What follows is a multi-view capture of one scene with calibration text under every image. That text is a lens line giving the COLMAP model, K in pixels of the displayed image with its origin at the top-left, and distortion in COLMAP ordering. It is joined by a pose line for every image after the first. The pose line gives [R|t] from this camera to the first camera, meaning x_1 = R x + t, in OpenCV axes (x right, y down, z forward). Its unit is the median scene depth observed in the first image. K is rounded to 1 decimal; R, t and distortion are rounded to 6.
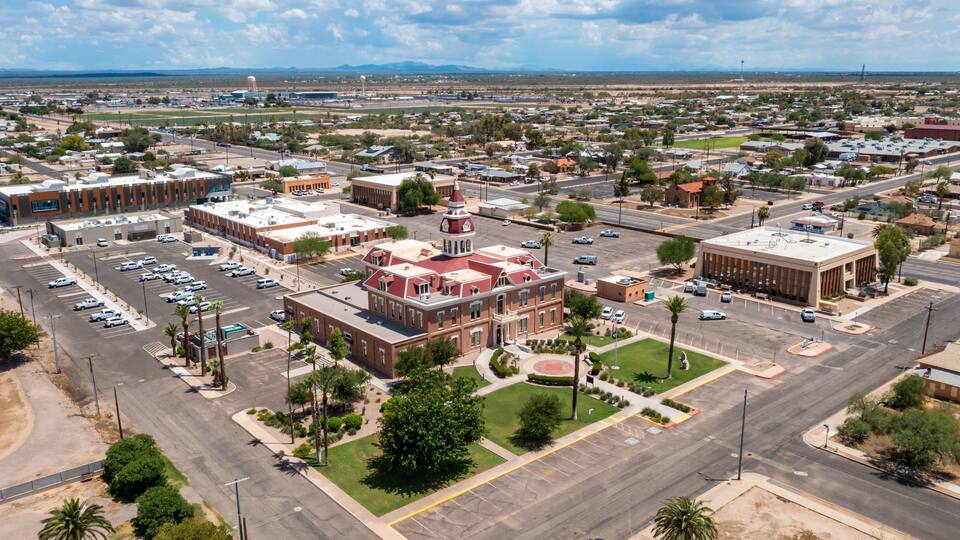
lens RADIAL K [[773.4, 0, 471.6], [0, 773.4, 269.4], [0, 0, 1]] dist [-0.002687, 0.001179]
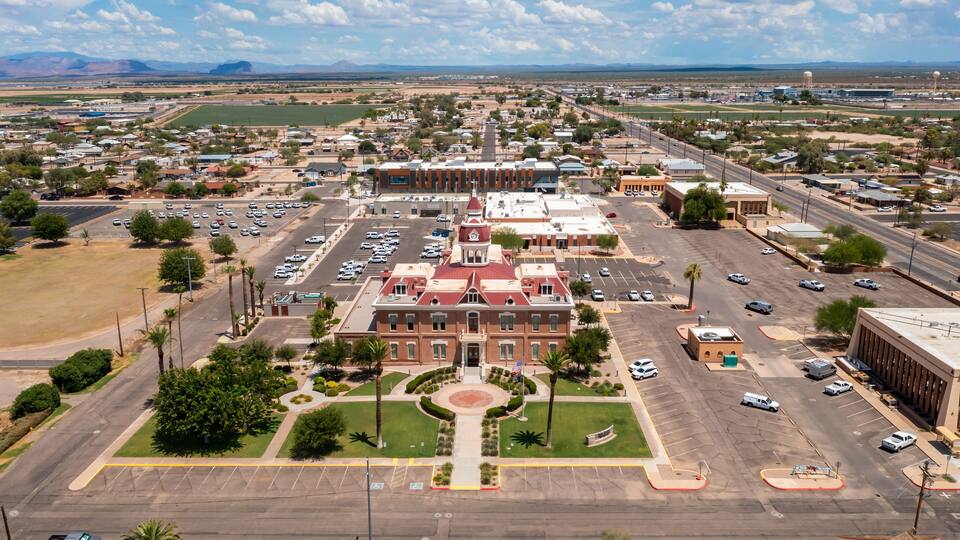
lens RADIAL K [[773.4, 0, 474.6], [0, 773.4, 270.5], [0, 0, 1]] dist [-0.002687, 0.001179]
pose [[0.749370, 0.166847, -0.640785, 0.456767], [-0.161354, 0.984574, 0.067666, -0.058416], [0.642191, 0.052686, 0.764732, 0.200832]]
